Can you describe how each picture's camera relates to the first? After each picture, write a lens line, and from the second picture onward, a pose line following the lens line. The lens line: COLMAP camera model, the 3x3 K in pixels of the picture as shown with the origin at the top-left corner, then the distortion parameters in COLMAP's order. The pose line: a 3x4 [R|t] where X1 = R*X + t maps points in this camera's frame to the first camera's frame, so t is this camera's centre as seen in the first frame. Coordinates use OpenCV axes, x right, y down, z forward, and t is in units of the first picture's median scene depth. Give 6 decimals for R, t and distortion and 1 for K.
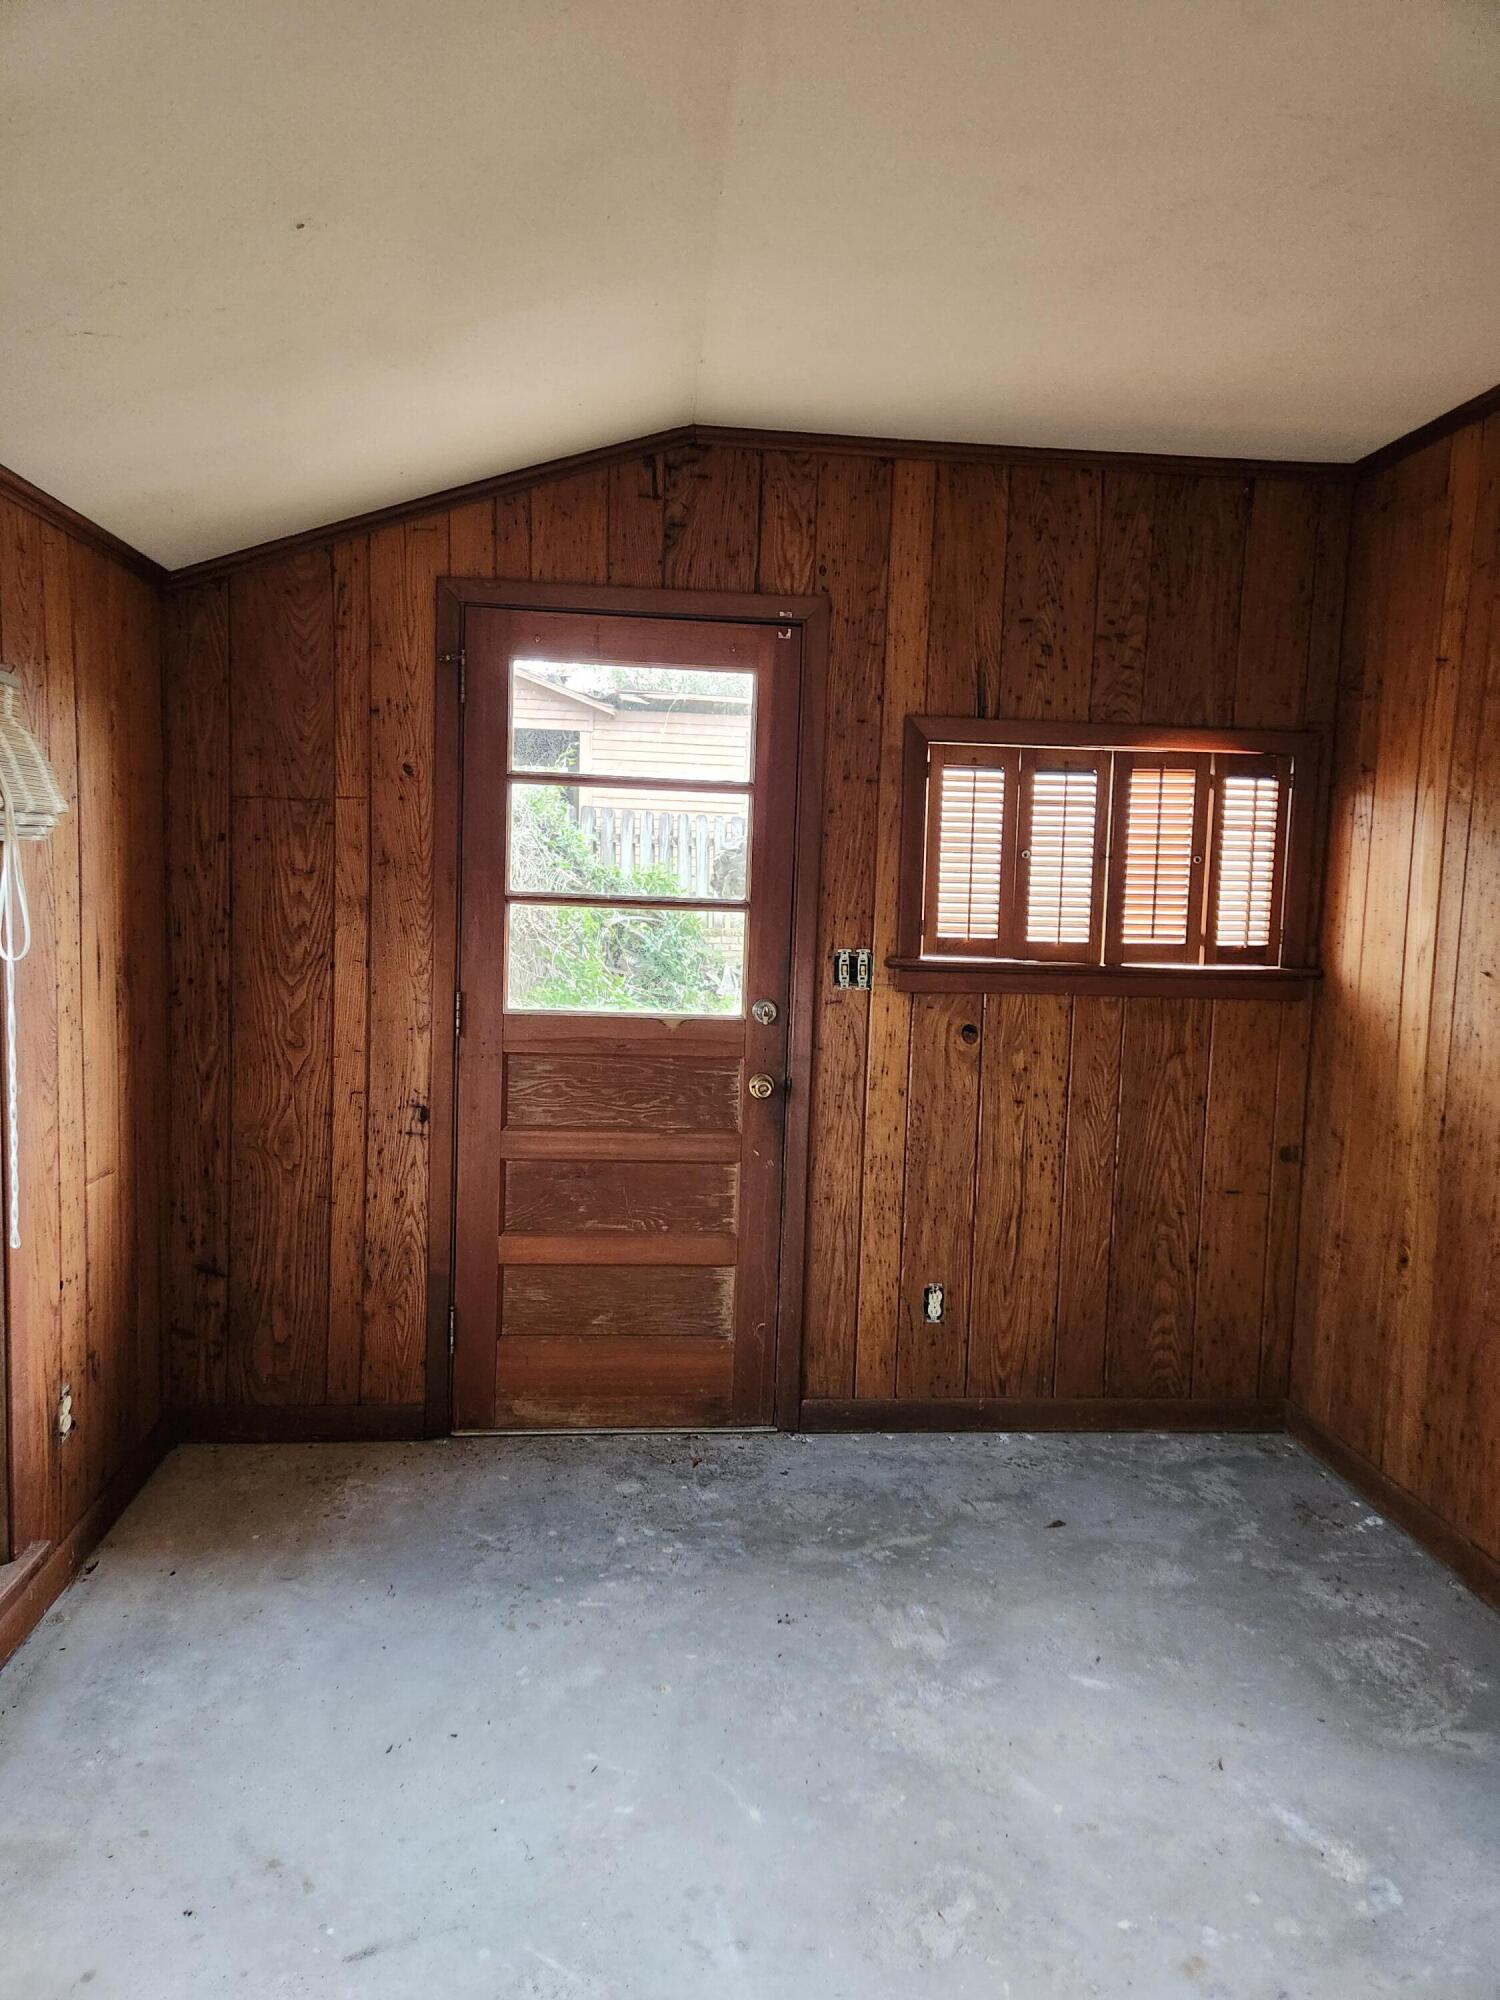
lens RADIAL K [[1334.6, 0, 744.5], [0, 1334.6, 981.4], [0, 0, 1]] dist [0.088689, -0.073038]
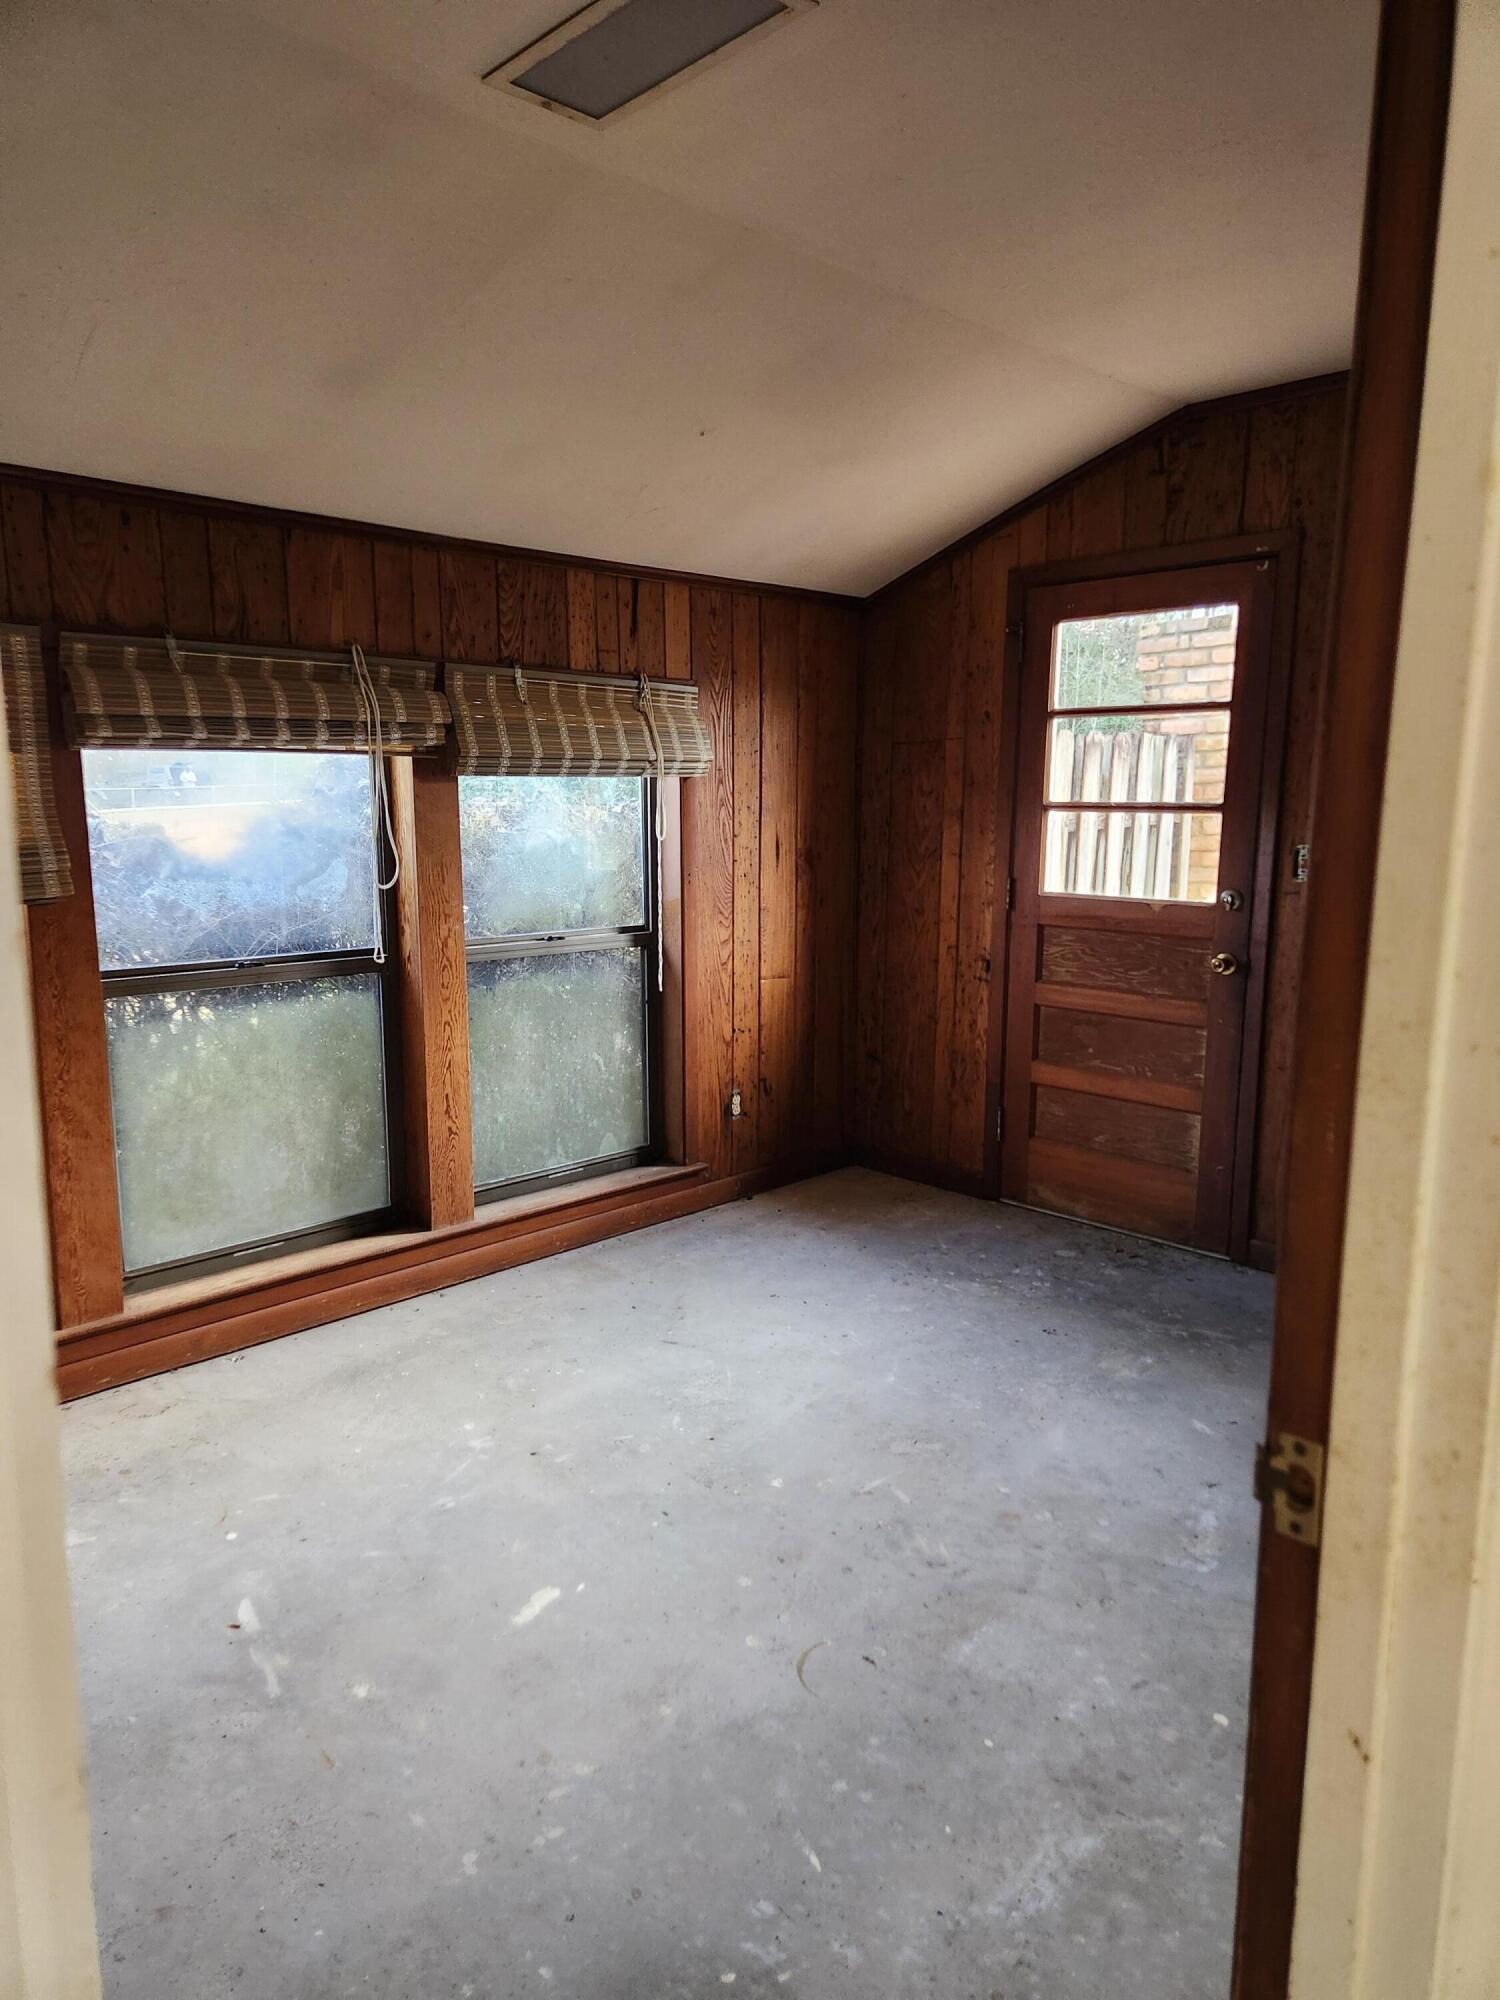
lens RADIAL K [[1334.6, 0, 744.5], [0, 1334.6, 981.4], [0, 0, 1]] dist [0.088689, -0.073038]
pose [[0.635659, 0.076616, -0.768158, 0.665547], [-0.045433, 0.997051, 0.061850, 0.041099], [0.770632, -0.004415, 0.637266, -0.073278]]
